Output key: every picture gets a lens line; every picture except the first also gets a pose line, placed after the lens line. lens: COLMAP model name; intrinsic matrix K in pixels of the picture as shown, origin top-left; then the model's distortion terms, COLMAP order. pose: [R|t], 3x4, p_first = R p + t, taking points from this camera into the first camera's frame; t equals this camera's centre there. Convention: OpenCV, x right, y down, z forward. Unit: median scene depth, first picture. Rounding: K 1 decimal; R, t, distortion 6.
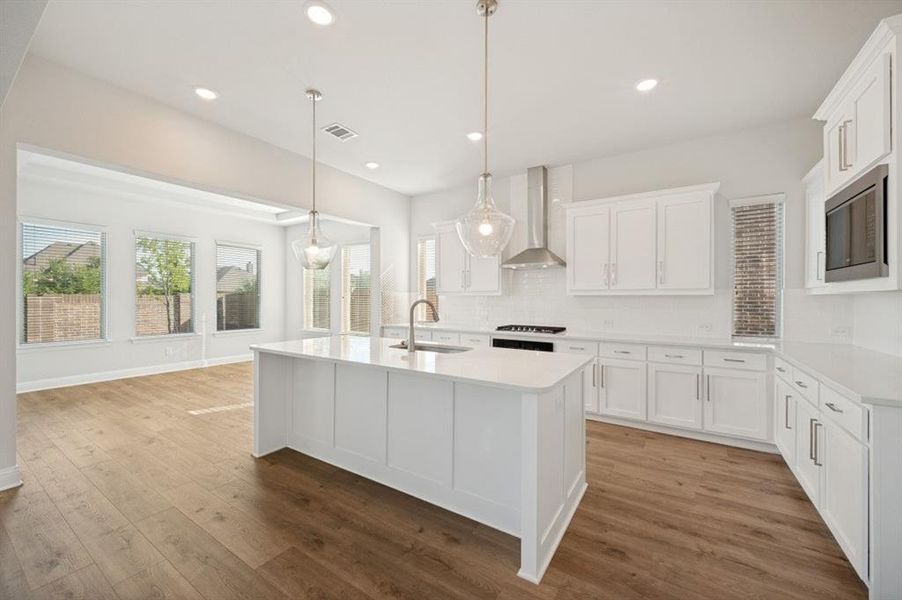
lens RADIAL K [[346.8, 0, 452.5], [0, 346.8, 301.3], [0, 0, 1]] dist [-0.014439, -0.000205]
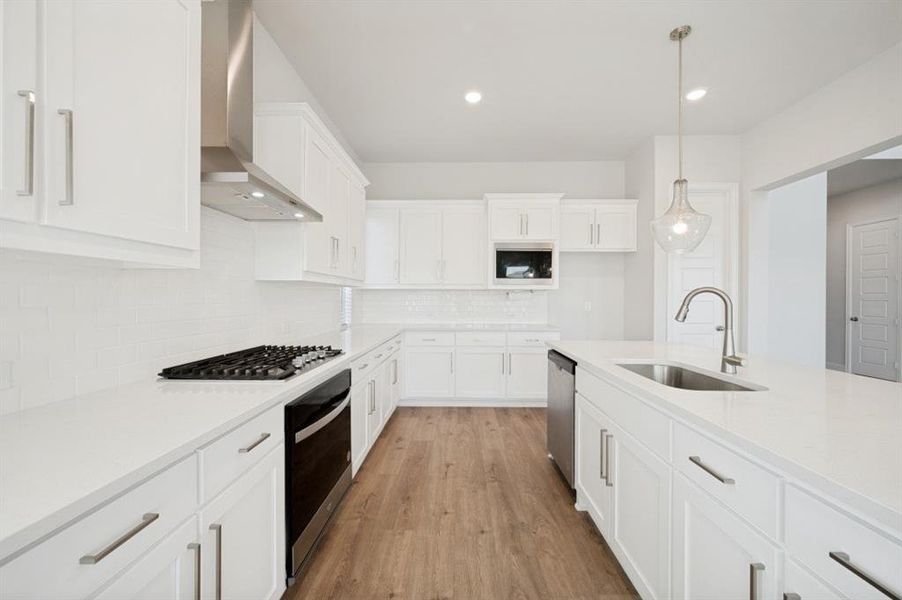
lens RADIAL K [[359.2, 0, 452.1], [0, 359.2, 299.1], [0, 0, 1]] dist [0.003548, 0.000077]
pose [[-0.520135, -0.006305, 0.854061, -0.352431], [0.000655, 0.999970, 0.007782, 0.008971], [-0.854084, 0.004607, -0.520115, 1.469009]]
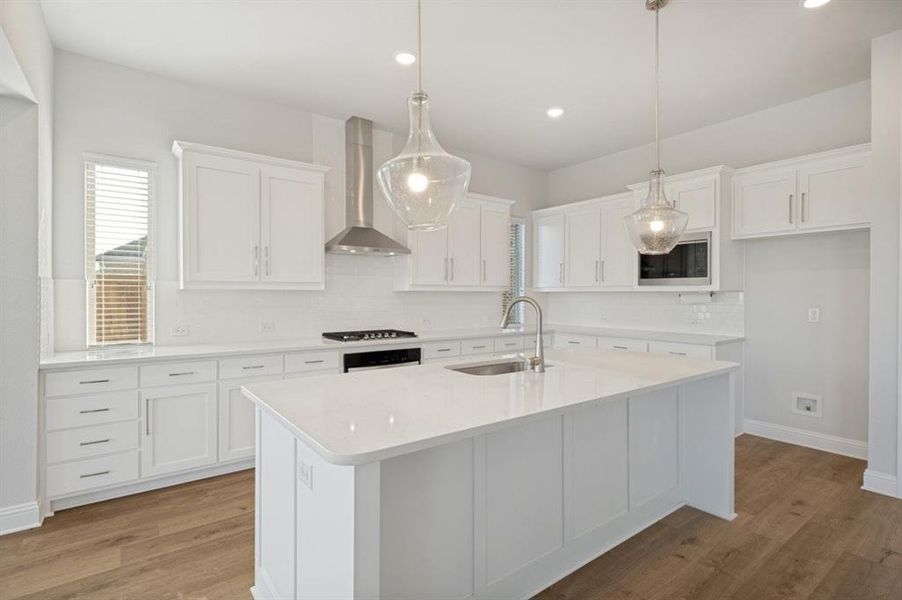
lens RADIAL K [[424.6, 0, 456.9], [0, 424.6, 299.1], [0, 0, 1]] dist [-0.006709, 0.000014]
pose [[0.359021, -0.011106, 0.933263, -0.805548], [0.005057, 0.999938, 0.009954, -0.009067], [-0.933316, 0.001146, 0.359055, 0.703654]]
